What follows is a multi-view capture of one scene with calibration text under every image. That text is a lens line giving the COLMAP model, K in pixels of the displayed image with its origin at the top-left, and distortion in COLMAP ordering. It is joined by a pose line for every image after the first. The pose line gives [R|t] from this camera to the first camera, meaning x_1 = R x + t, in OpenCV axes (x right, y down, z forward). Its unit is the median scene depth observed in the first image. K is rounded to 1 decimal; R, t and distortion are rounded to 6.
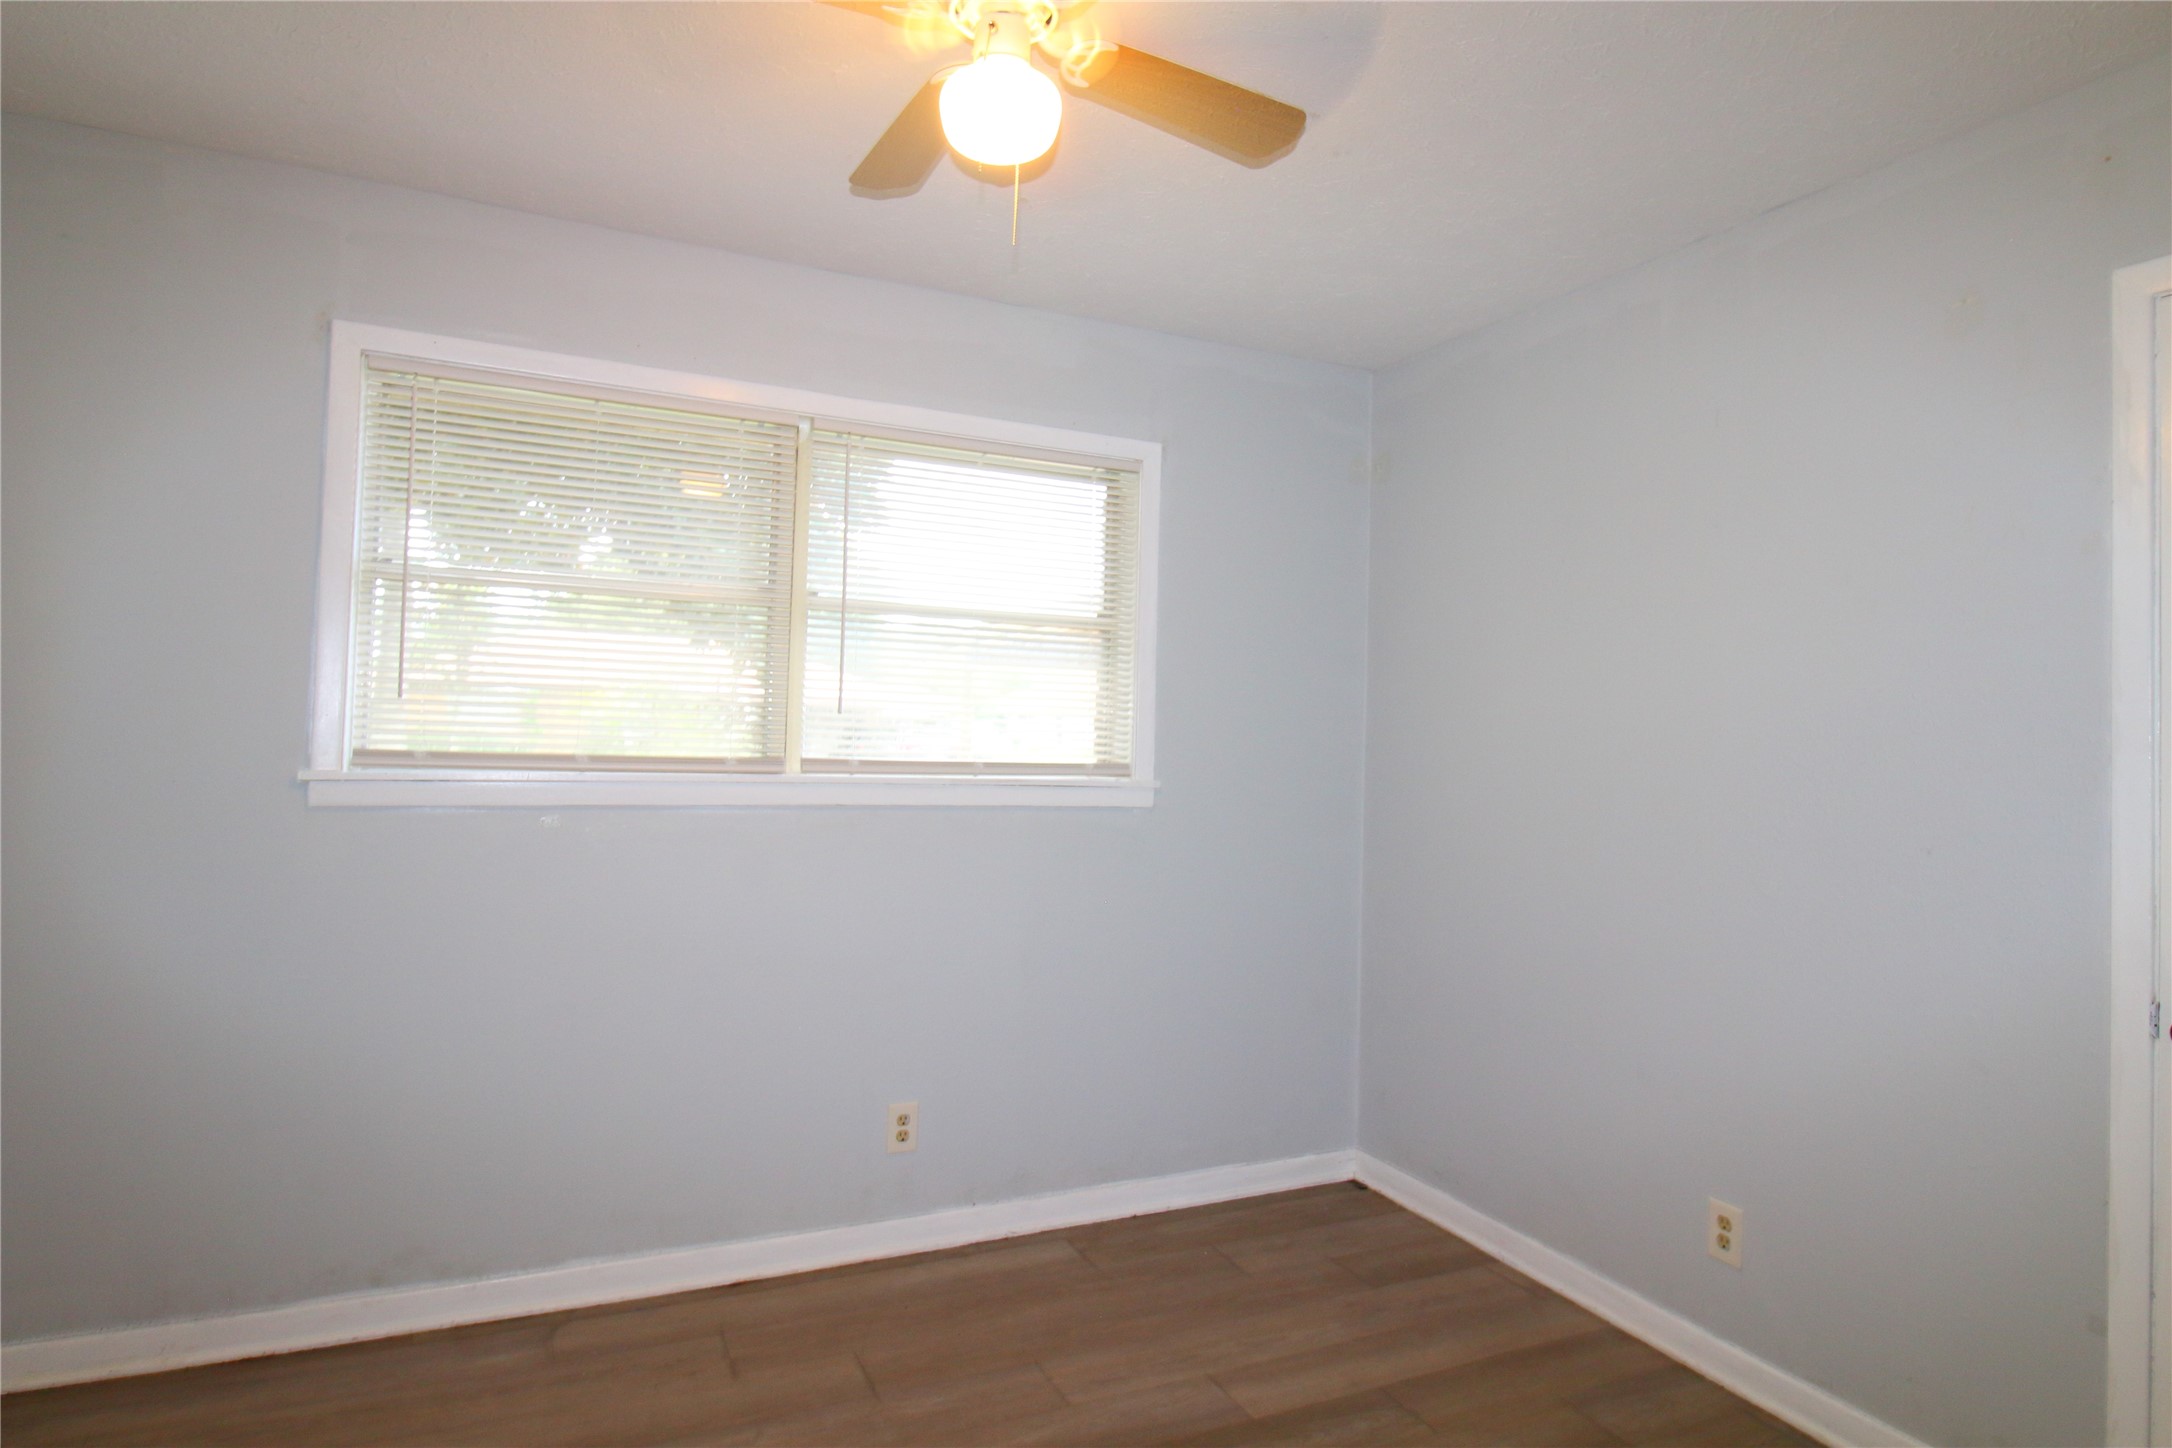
lens RADIAL K [[1221.6, 0, 1105.5], [0, 1221.6, 694.7], [0, 0, 1]] dist [0.022452, -0.020484]
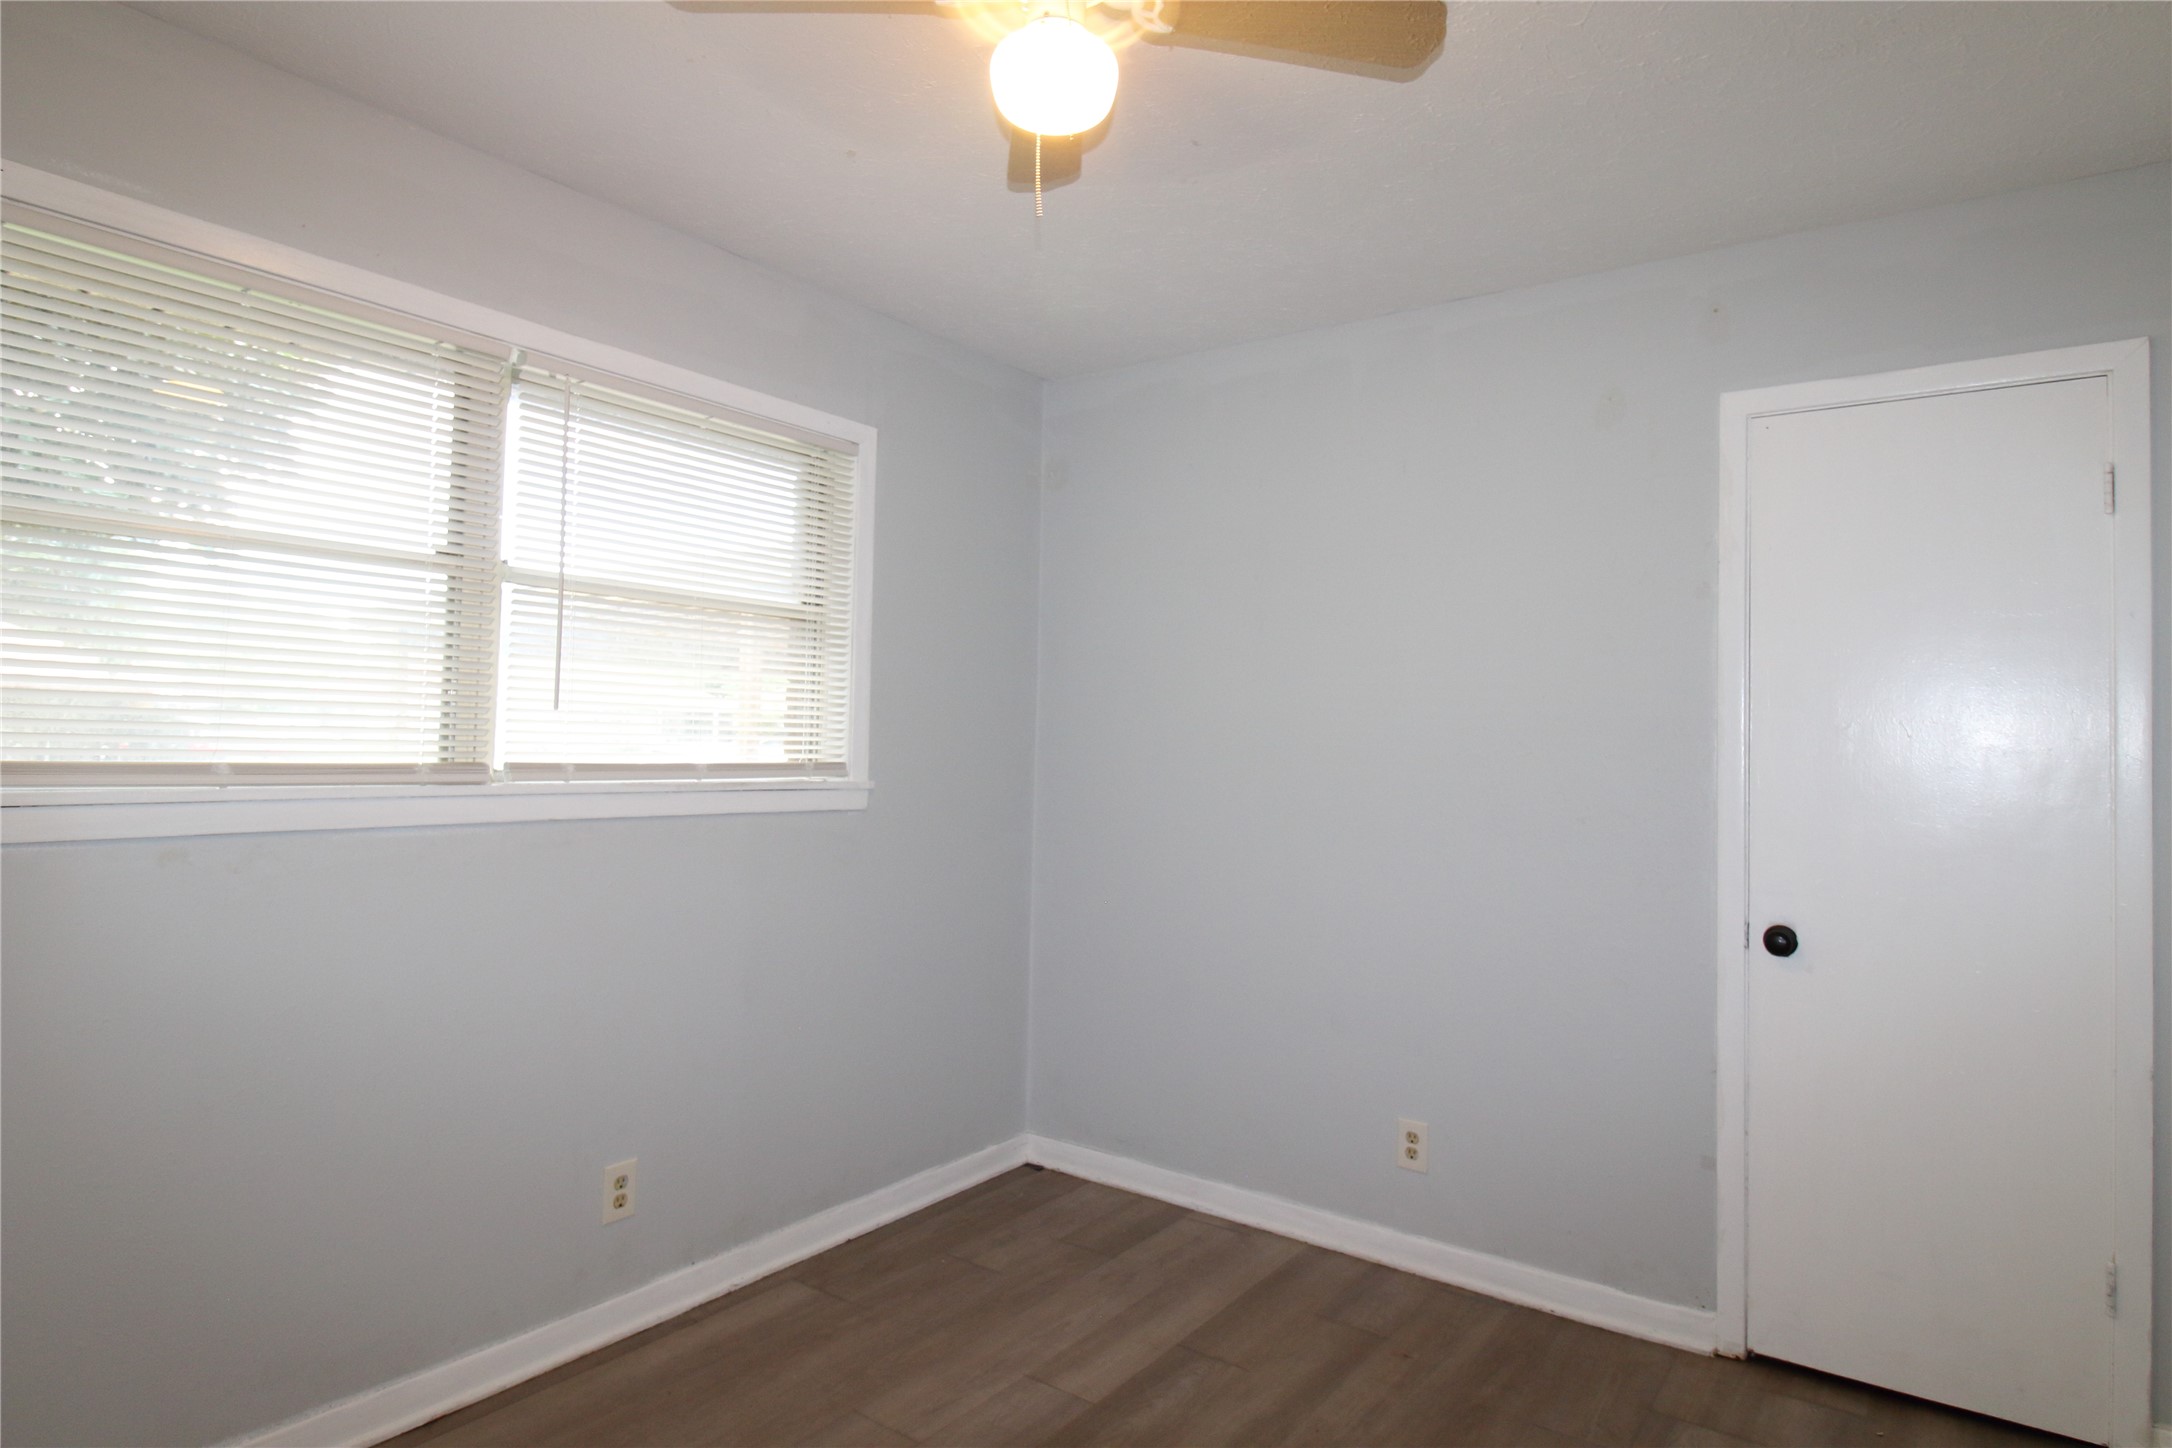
lens RADIAL K [[1221.6, 0, 1105.5], [0, 1221.6, 694.7], [0, 0, 1]] dist [0.022452, -0.020484]
pose [[0.874556, 0.010679, 0.484808, -0.293159], [-0.013229, 0.999911, 0.001838, -0.000720], [-0.484745, -0.008021, 0.874619, 0.085850]]
